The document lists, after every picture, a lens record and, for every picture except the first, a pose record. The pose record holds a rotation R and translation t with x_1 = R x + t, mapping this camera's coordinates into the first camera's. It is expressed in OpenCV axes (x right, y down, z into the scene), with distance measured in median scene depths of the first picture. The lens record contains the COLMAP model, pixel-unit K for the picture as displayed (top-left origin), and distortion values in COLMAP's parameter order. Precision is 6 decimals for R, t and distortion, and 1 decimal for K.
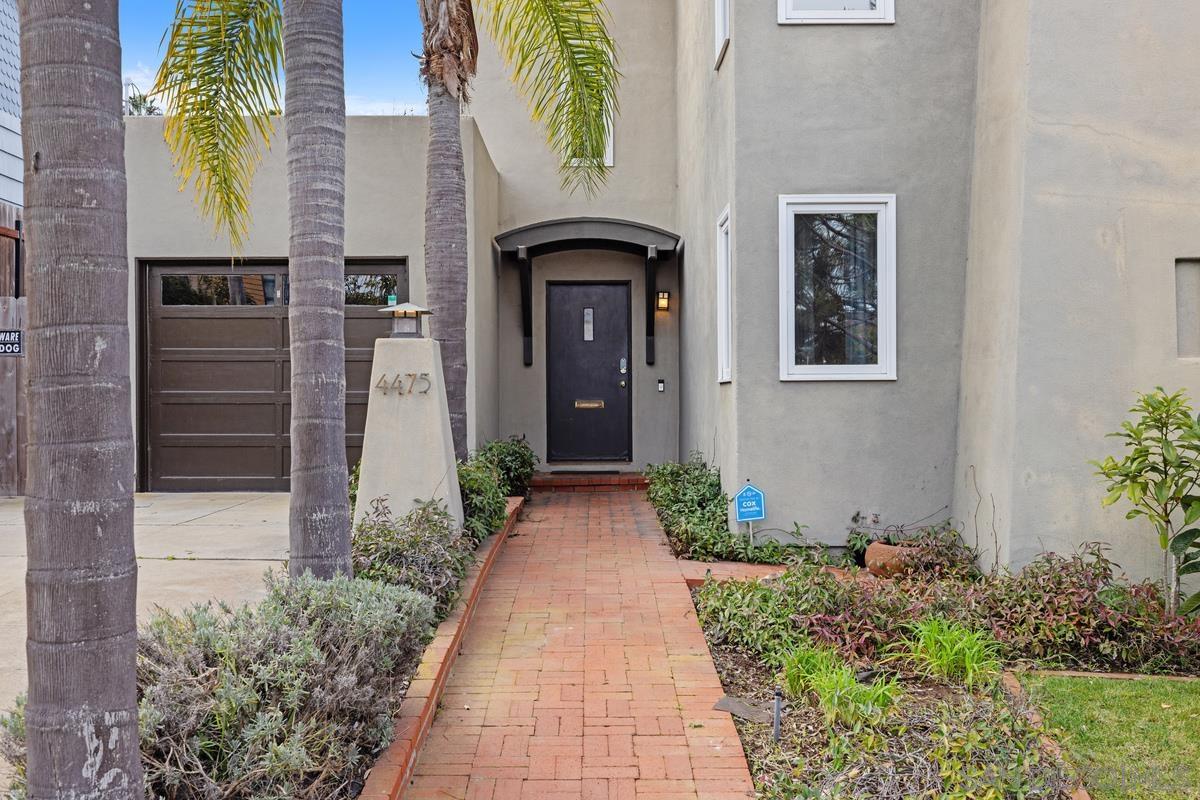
lens RADIAL K [[1167.4, 0, 600.0], [0, 1167.4, 400.0], [0, 0, 1]] dist [0.001231, -0.002287]
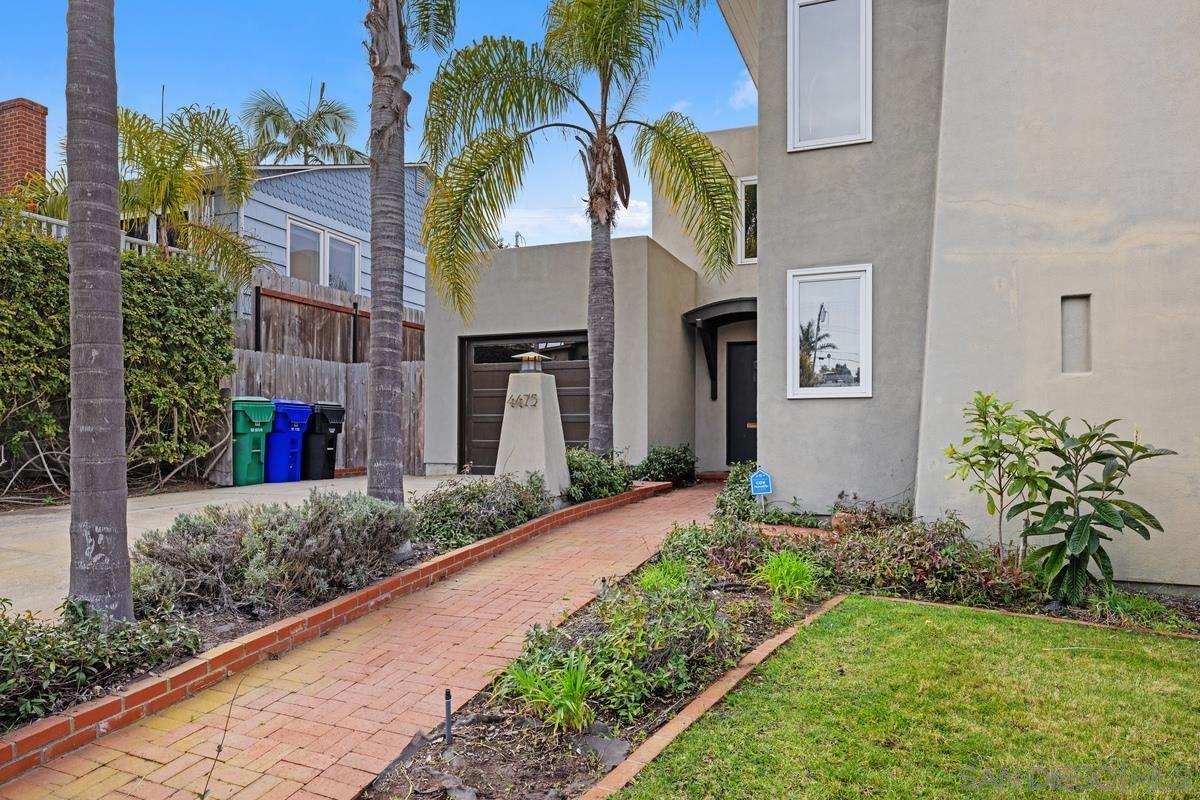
lens RADIAL K [[795.0, 0, 597.9], [0, 795.0, 434.0], [0, 0, 1]] dist [-0.000382, 0.000143]
pose [[0.928801, 0.003891, -0.370557, 0.301707], [-0.005336, 0.999982, -0.002874, 0.031338], [0.370539, 0.004646, 0.928805, -0.000990]]
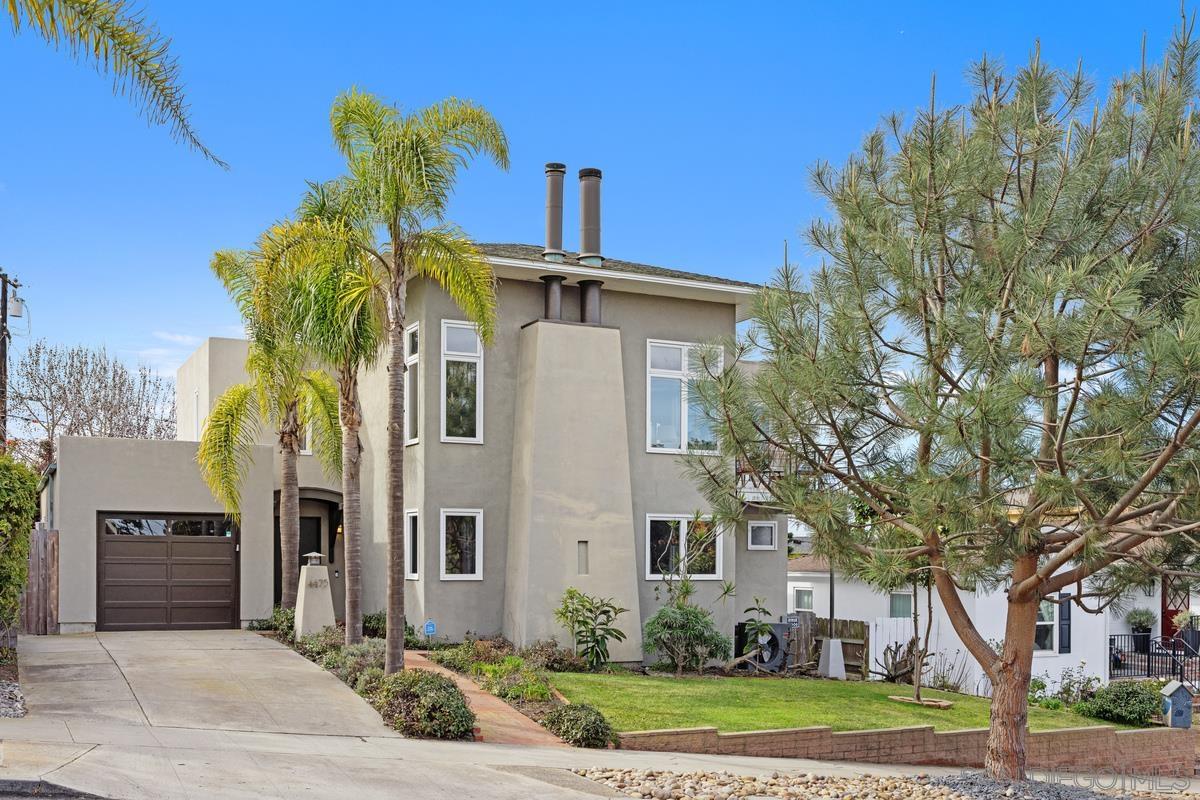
lens RADIAL K [[1222.4, 0, 562.0], [0, 1222.4, 561.5], [0, 0, 1]] dist [-0.012132, 0.001682]
pose [[0.913581, 0.008502, 0.406568, -0.701097], [-0.009655, 0.999953, 0.000786, -0.062919], [-0.406542, -0.004643, 0.913620, -1.582937]]
